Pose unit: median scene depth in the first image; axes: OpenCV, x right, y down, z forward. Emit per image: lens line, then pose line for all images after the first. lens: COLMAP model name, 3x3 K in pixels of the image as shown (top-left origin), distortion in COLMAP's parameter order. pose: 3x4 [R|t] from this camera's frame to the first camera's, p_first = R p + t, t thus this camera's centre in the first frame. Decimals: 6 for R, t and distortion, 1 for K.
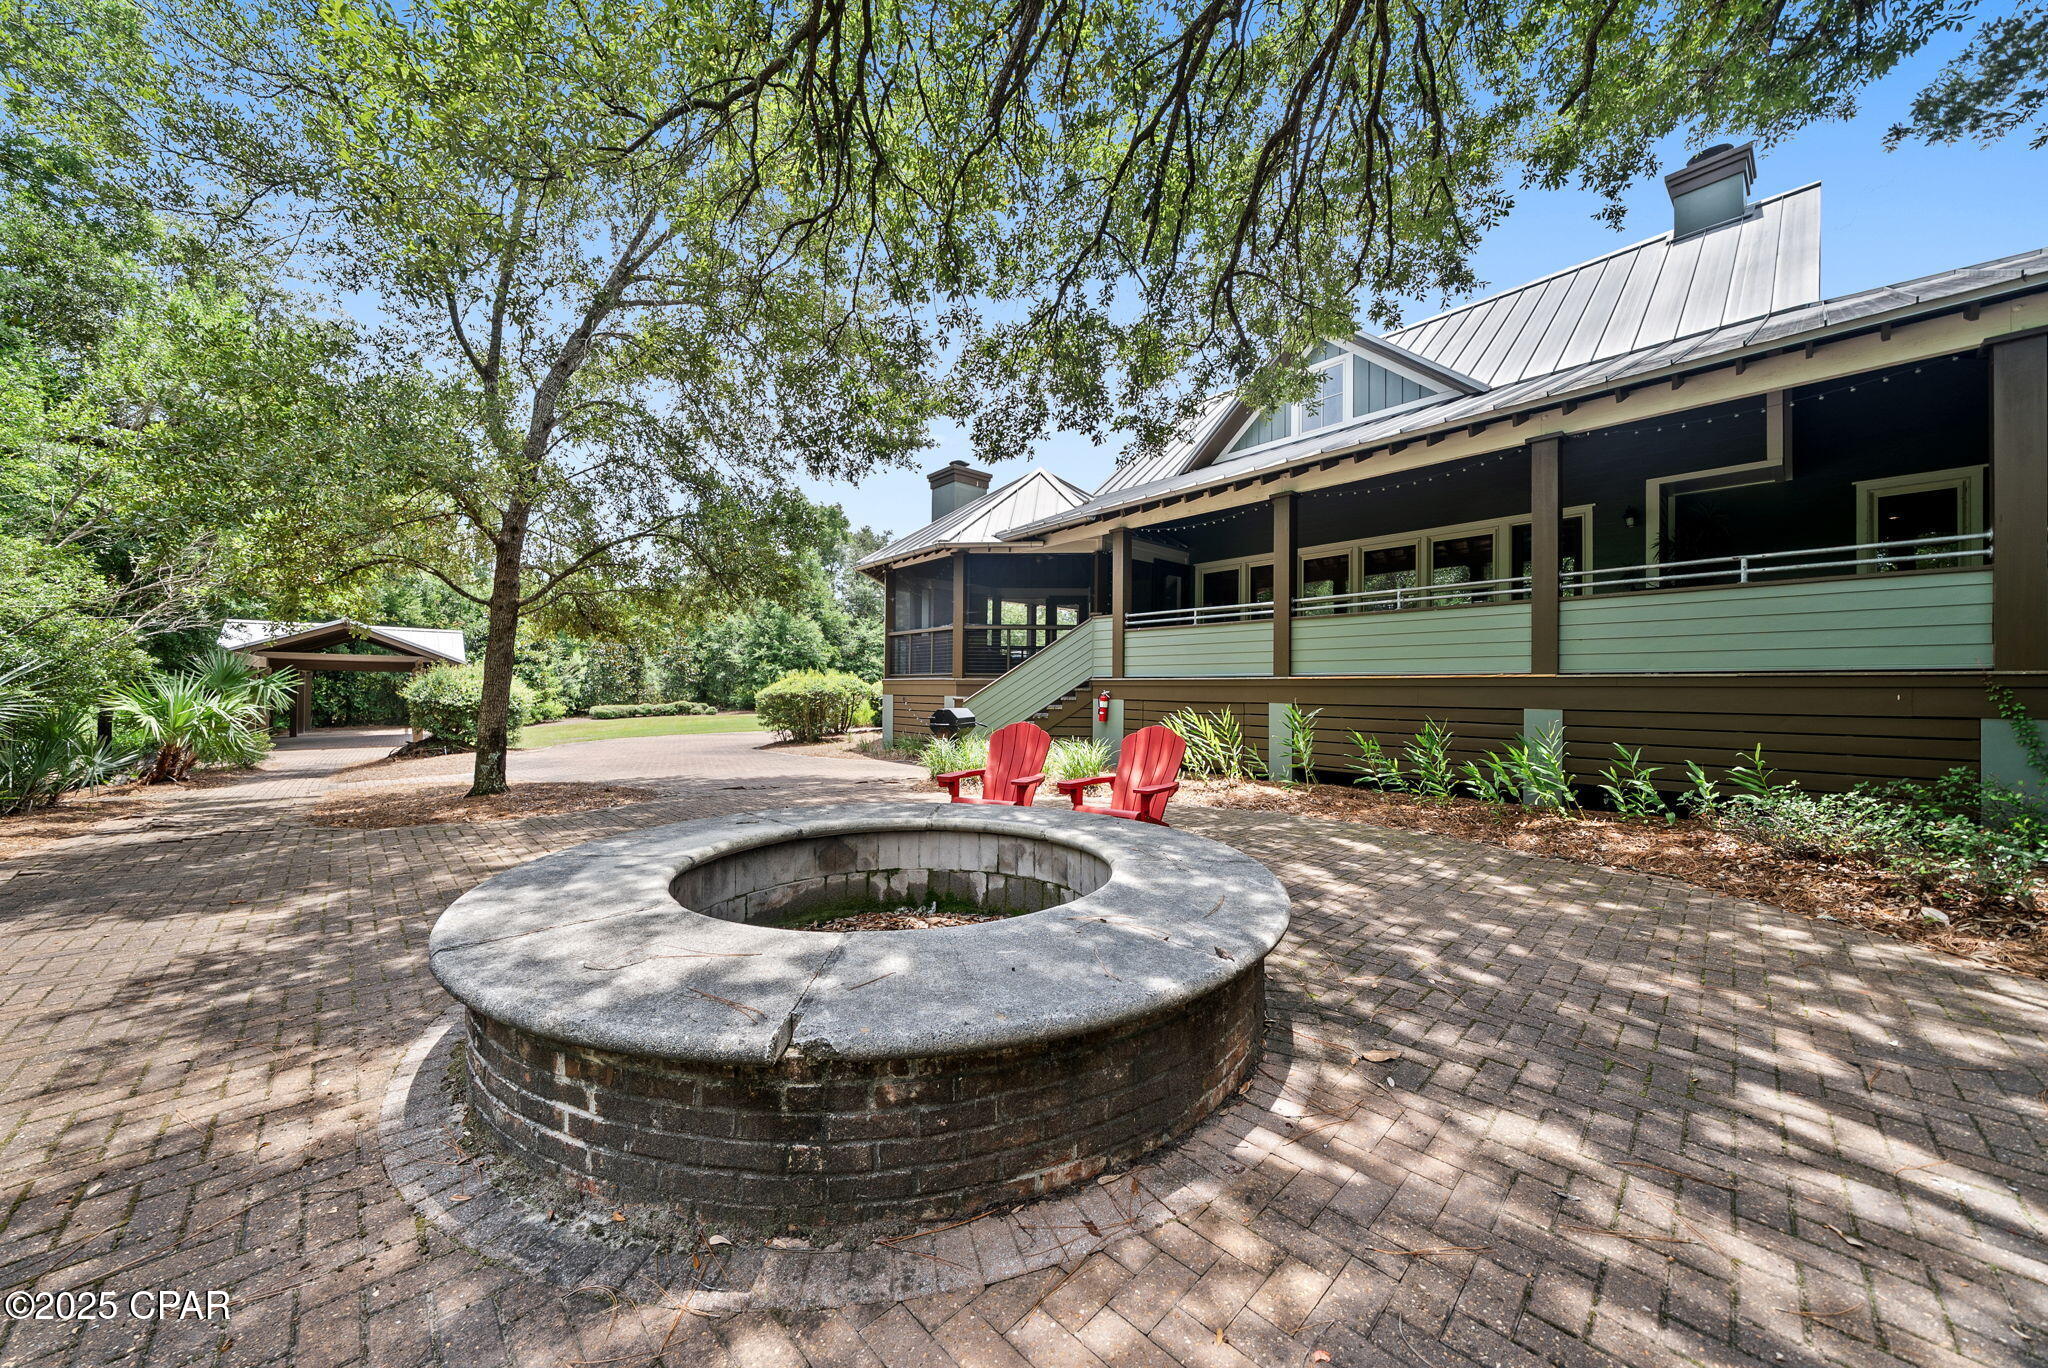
lens RADIAL K [[710.3, 0, 1015.8], [0, 710.3, 678.1], [0, 0, 1]] dist [-0.011976, 0.001830]
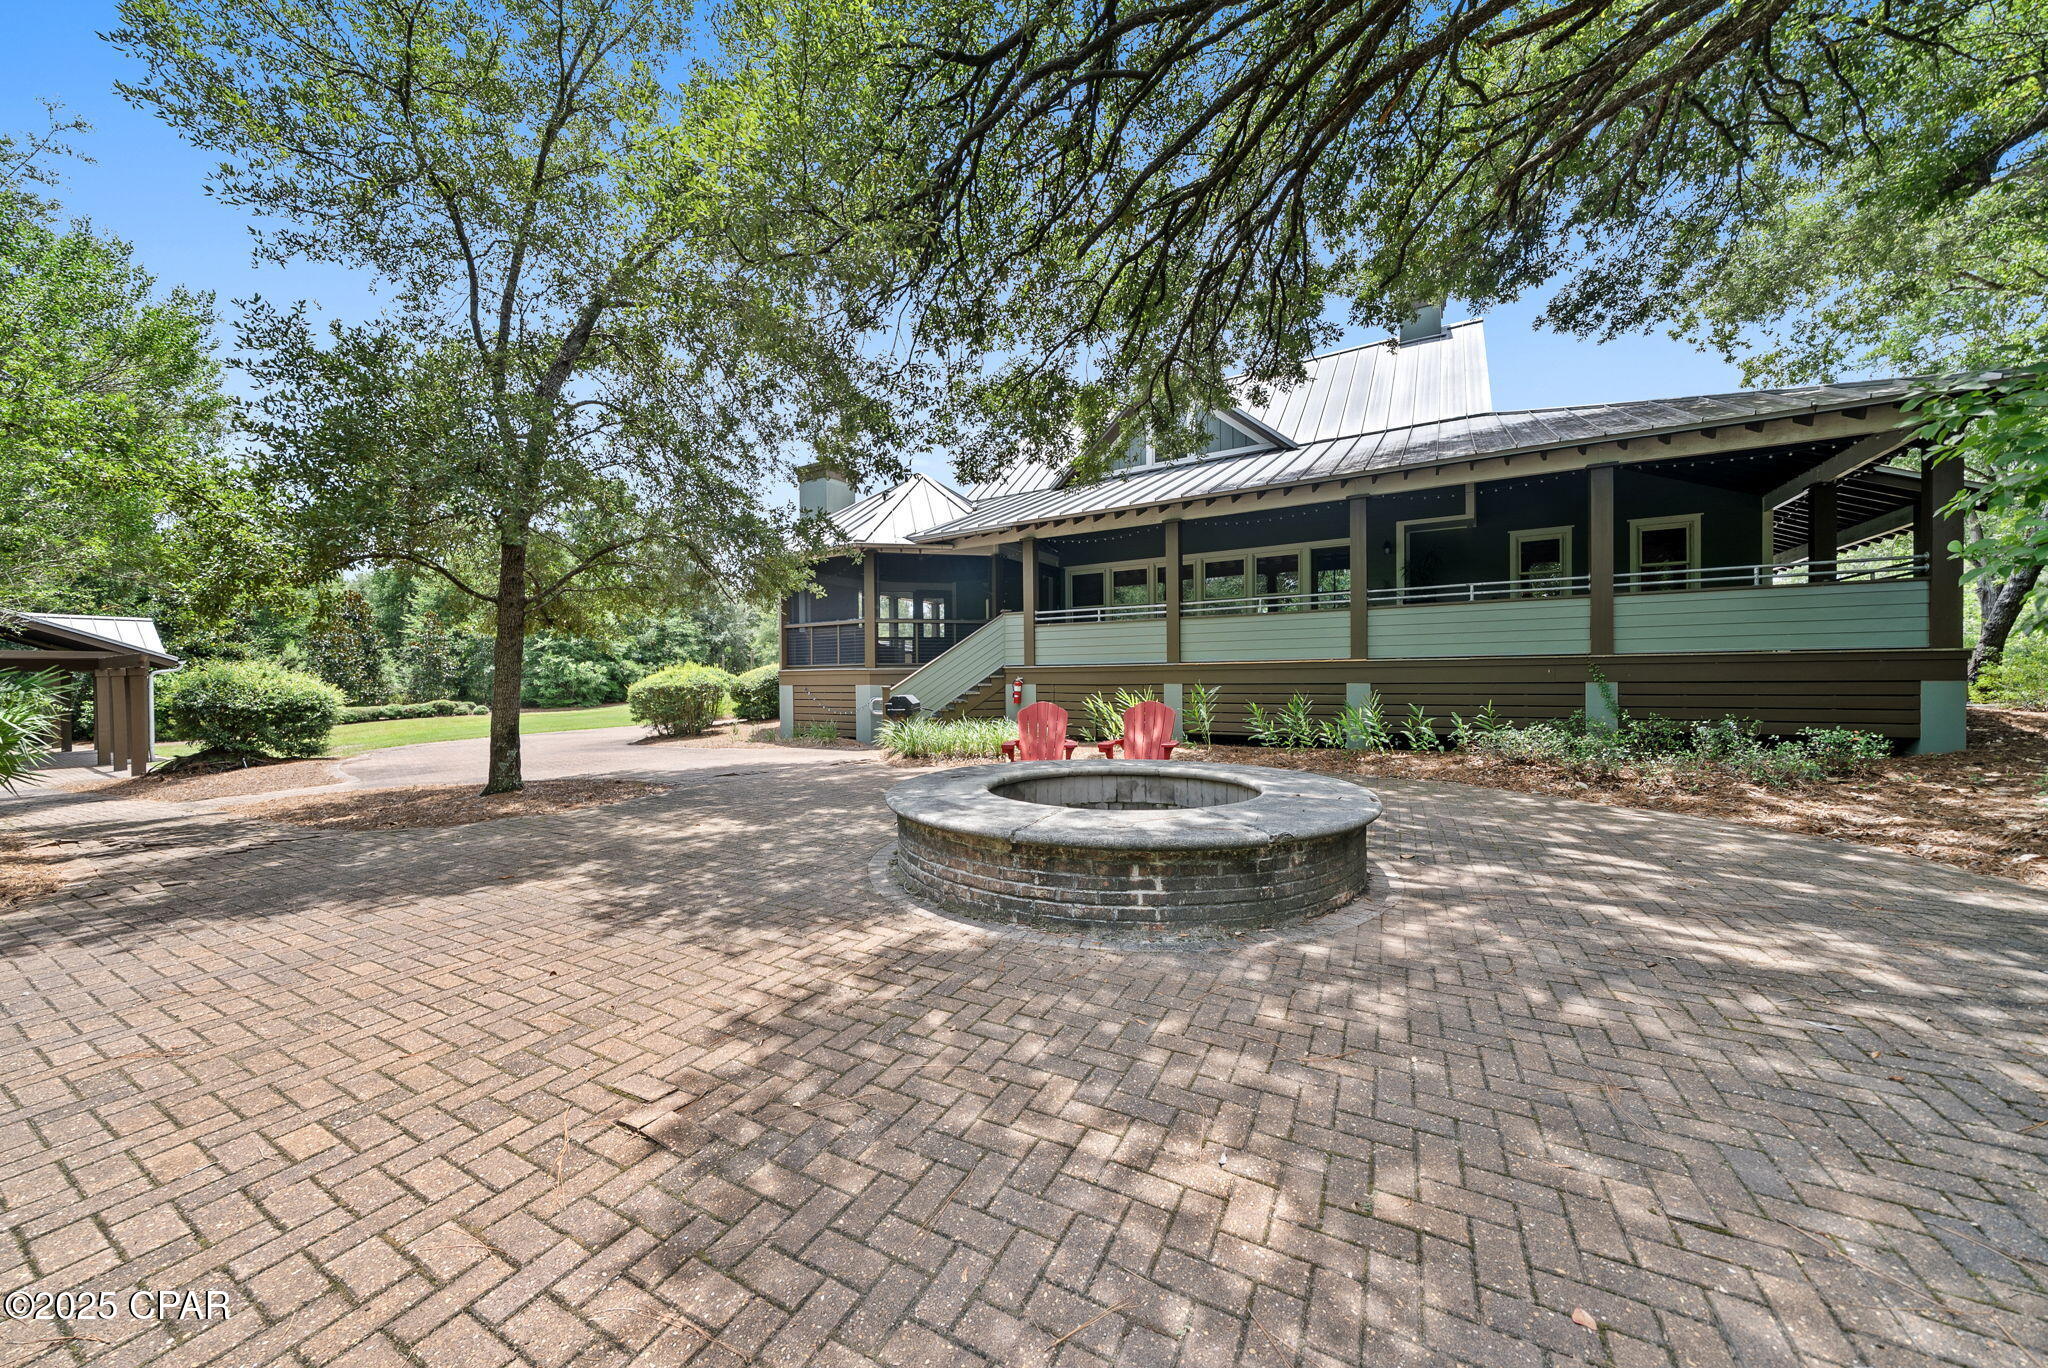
lens RADIAL K [[710.3, 0, 1015.8], [0, 710.3, 678.1], [0, 0, 1]] dist [-0.011976, 0.001830]
pose [[0.952554, -0.019780, 0.303725, -0.405708], [0.014511, 0.999703, 0.019593, -0.006038], [-0.304022, -0.014256, 0.952558, -0.196942]]
